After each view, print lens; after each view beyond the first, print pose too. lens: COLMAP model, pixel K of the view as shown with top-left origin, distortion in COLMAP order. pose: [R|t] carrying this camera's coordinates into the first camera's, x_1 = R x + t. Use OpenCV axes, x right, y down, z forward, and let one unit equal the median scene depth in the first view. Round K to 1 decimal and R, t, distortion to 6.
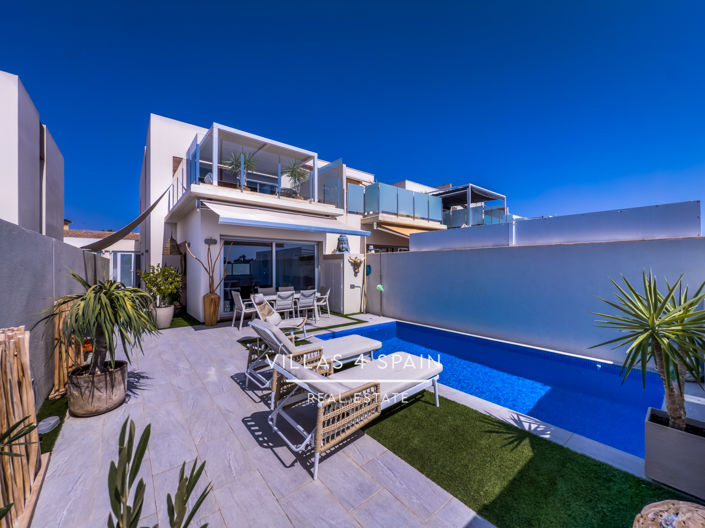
lens RADIAL K [[276.6, 0, 353.7], [0, 276.6, 263.6], [0, 0, 1]] dist [-0.000809, 0.000152]
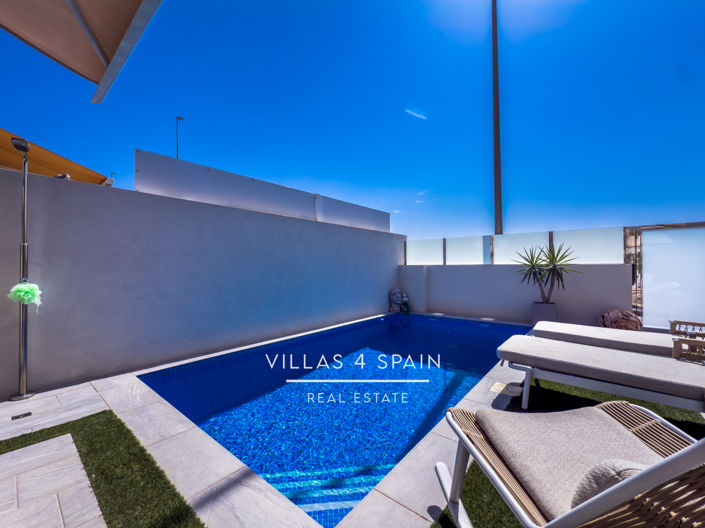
lens RADIAL K [[290.2, 0, 363.3], [0, 290.2, 265.1], [0, 0, 1]] dist [0.001013, 0.000064]
pose [[-0.210923, 0.008965, 0.977462, -0.286523], [-0.003186, 0.999946, -0.009859, 0.067561], [-0.977498, -0.005194, -0.210883, 0.829059]]
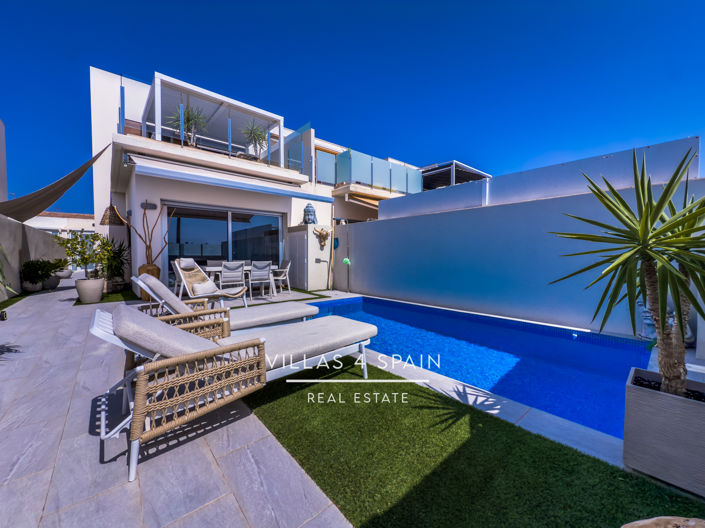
lens RADIAL K [[278.6, 0, 352.5], [0, 278.6, 264.0], [0, 0, 1]] dist [0.001027, 0.000009]
pose [[0.999508, -0.002133, 0.031291, 0.095123], [0.000803, 0.999097, 0.042481, 0.063815], [-0.031354, -0.042435, 0.998607, 0.091897]]
